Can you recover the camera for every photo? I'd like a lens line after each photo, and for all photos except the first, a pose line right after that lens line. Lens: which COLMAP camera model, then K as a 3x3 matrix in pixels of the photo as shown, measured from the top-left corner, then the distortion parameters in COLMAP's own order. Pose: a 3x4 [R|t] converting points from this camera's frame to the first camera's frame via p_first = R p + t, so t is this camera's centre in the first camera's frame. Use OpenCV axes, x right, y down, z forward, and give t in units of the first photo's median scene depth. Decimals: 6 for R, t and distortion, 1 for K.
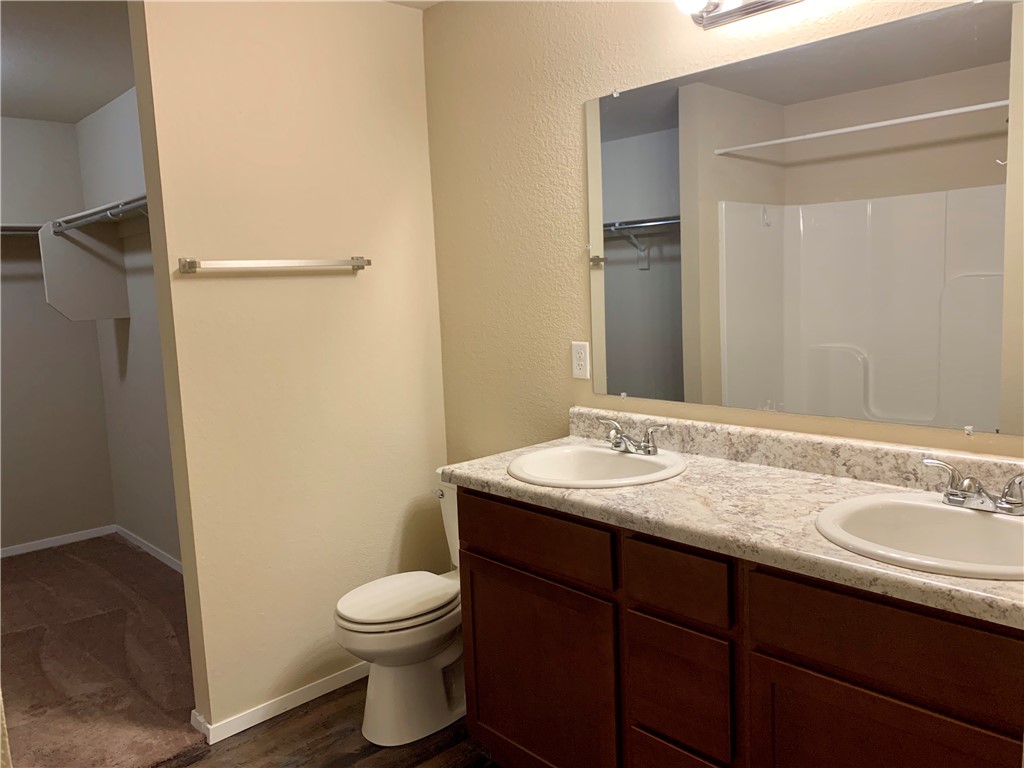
lens RADIAL K [[786.0, 0, 512.7], [0, 786.0, 379.6], [0, 0, 1]] dist [0.053326, -0.079844]
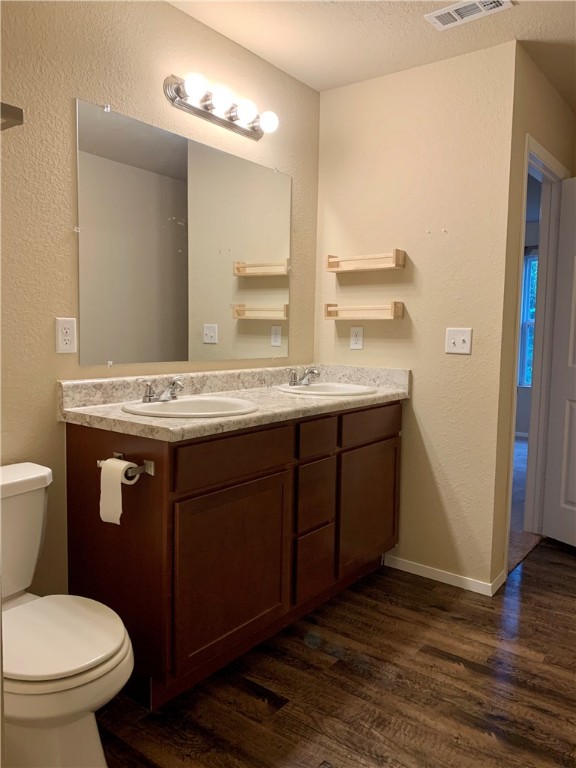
lens RADIAL K [[589.5, 0, 288.0], [0, 589.5, 384.0], [0, 0, 1]] dist [0.053326, -0.079844]
pose [[-0.220460, -0.045754, 0.974322, -0.904885], [0.106788, 0.991762, 0.070736, 0.018329], [-0.969533, 0.119640, -0.213758, 1.068241]]
